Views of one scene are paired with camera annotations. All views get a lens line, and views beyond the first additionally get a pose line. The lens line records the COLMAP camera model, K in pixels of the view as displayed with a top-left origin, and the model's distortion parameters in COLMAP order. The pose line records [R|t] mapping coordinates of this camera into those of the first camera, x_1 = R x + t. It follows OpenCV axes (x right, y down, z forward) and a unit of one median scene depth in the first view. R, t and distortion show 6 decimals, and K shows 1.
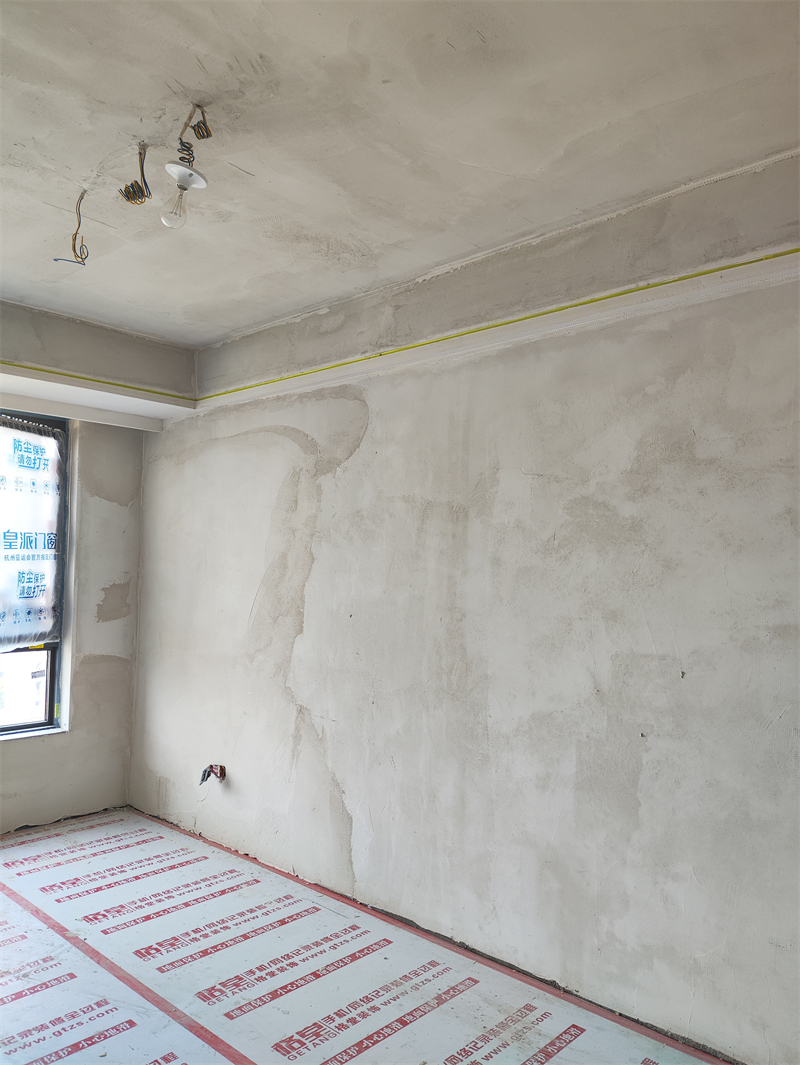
lens RADIAL K [[783.1, 0, 395.7], [0, 783.1, 528.8], [0, 0, 1]] dist [0.004951, -0.007946]
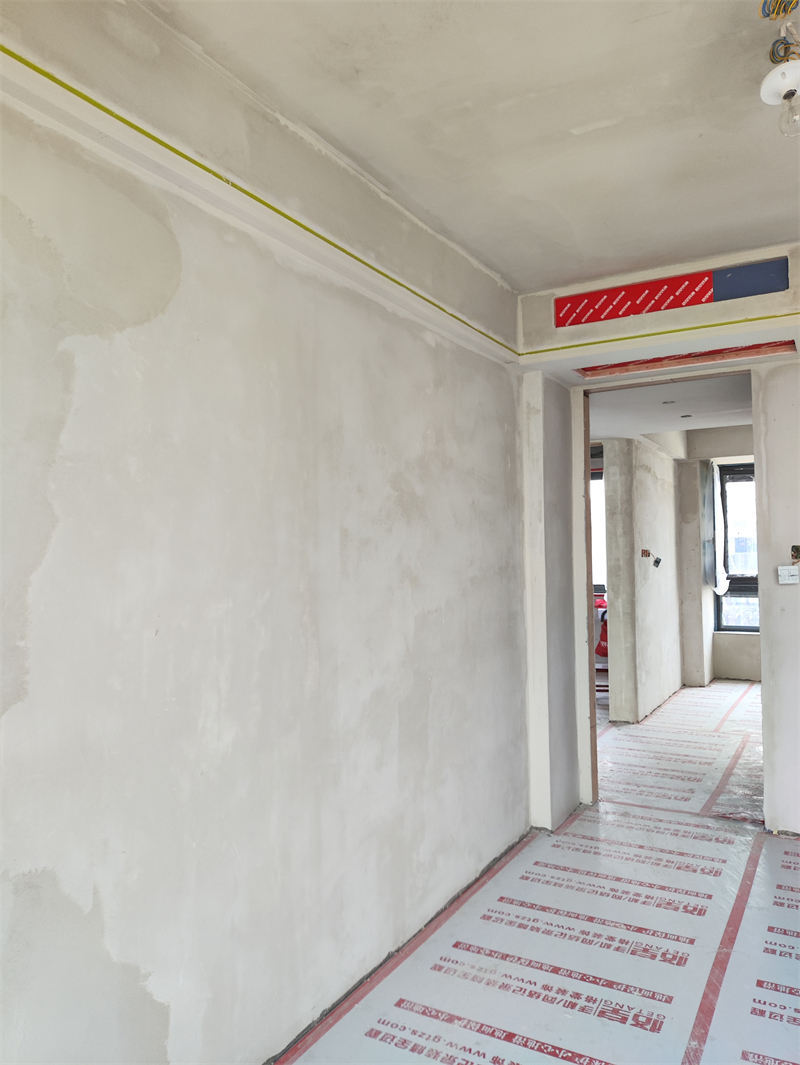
lens RADIAL K [[784.3, 0, 400.0], [0, 784.3, 532.5], [0, 0, 1]] dist [0.023630, -0.033771]
pose [[-0.233560, 0.013869, 0.972244, -0.566914], [-0.038769, 0.998970, -0.023564, 0.047369], [-0.971569, -0.043197, -0.232781, 0.901159]]
